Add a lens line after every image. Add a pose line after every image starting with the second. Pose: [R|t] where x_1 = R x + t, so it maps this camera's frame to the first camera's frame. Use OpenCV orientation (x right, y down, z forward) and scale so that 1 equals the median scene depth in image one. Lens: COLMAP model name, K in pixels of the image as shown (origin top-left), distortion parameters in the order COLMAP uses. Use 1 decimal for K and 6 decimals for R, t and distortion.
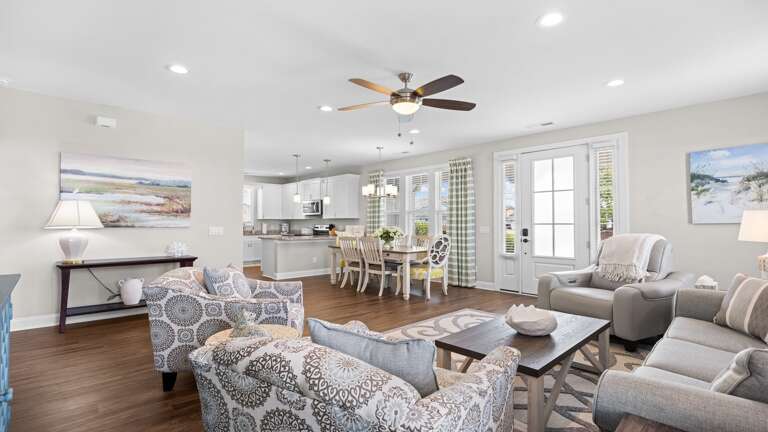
lens RADIAL K [[357.9, 0, 385.7], [0, 357.9, 220.4], [0, 0, 1]] dist [-0.013963, -0.000274]
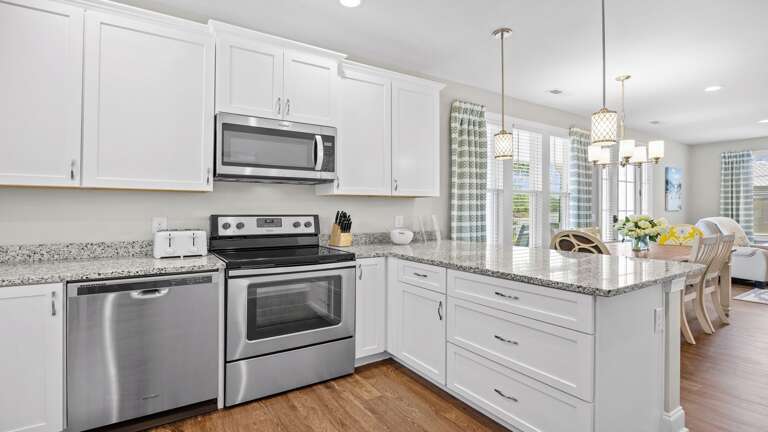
lens RADIAL K [[357.9, 0, 384.0], [0, 357.9, 211.7], [0, 0, 1]] dist [-0.013963, -0.000274]
pose [[0.194551, -0.003253, 0.980887, -0.924025], [-0.009847, 0.999938, 0.005269, 0.016885], [-0.980843, -0.010683, 0.194507, 1.816995]]
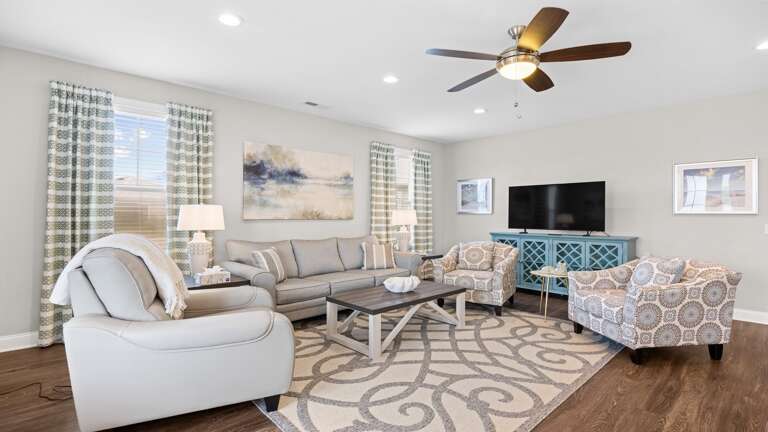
lens RADIAL K [[357.9, 0, 386.1], [0, 357.9, 213.5], [0, 0, 1]] dist [-0.013963, -0.000274]
pose [[-0.999925, -0.007753, 0.009463, 0.247277], [-0.007866, 0.999898, -0.011930, 0.006454], [-0.009369, -0.012003, -0.999884, 1.325557]]
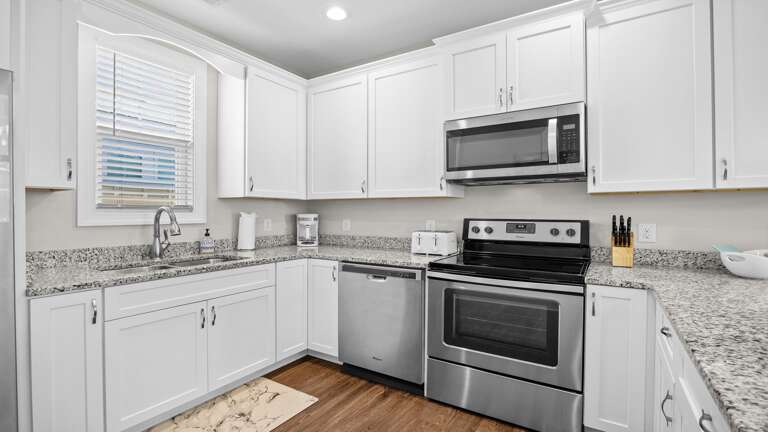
lens RADIAL K [[357.9, 0, 380.9], [0, 357.9, 217.5], [0, 0, 1]] dist [-0.013963, -0.000274]
pose [[0.974254, -0.000179, 0.225452, -0.695587], [-0.004052, 0.999824, 0.018306, 0.015389], [-0.225416, -0.018749, 0.974082, 1.646035]]
